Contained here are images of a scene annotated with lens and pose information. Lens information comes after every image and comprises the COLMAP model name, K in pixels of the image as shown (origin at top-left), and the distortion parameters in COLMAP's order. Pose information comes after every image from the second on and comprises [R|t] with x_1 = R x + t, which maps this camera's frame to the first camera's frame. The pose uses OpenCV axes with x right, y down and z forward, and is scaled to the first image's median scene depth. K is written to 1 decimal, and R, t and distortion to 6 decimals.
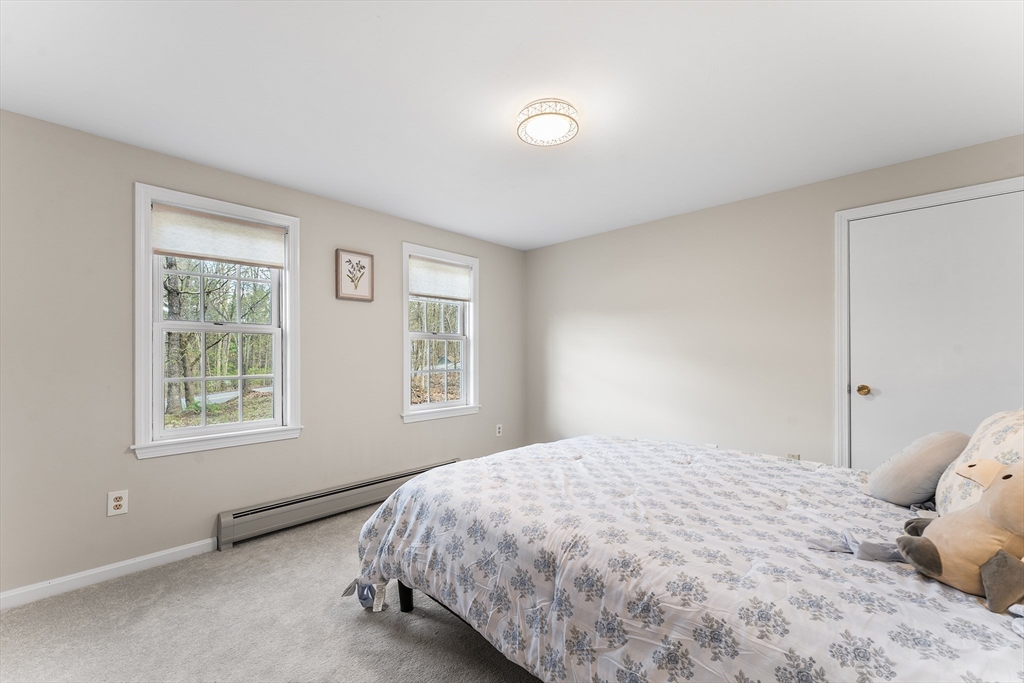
lens RADIAL K [[417.4, 0, 511.0], [0, 417.4, 347.5], [0, 0, 1]] dist [-0.000352, -0.000006]
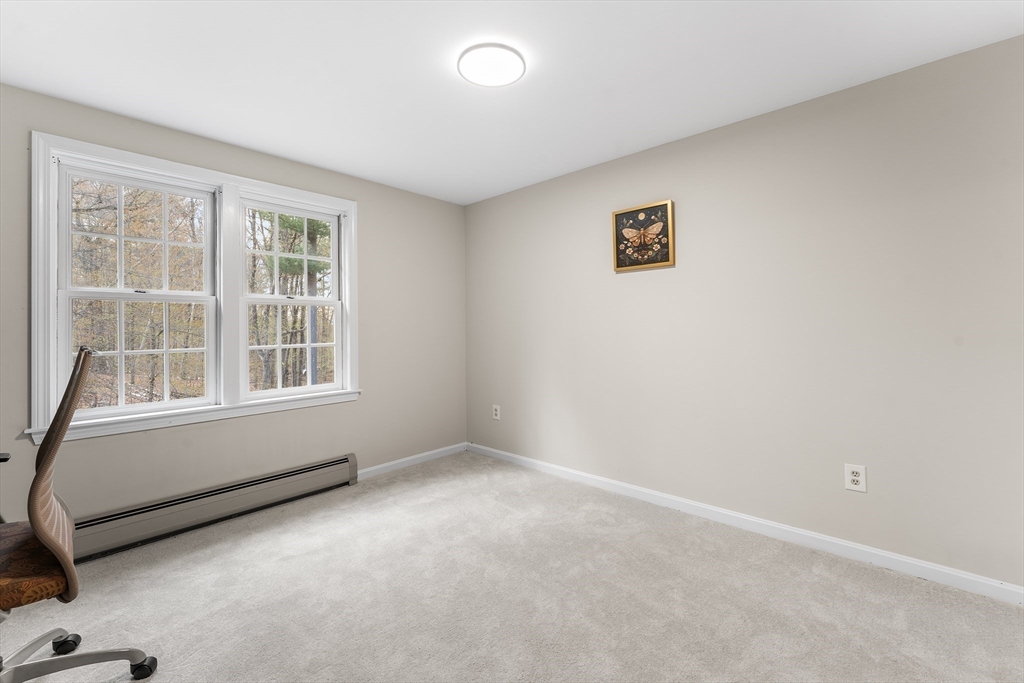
lens RADIAL K [[417.4, 0, 513.2], [0, 417.4, 310.8], [0, 0, 1]] dist [-0.000352, -0.000006]
pose [[0.999934, -0.002657, 0.011218, 0.105145], [0.002833, 0.999874, -0.015644, 0.002194], [-0.011175, 0.015674, 0.999815, 0.110203]]
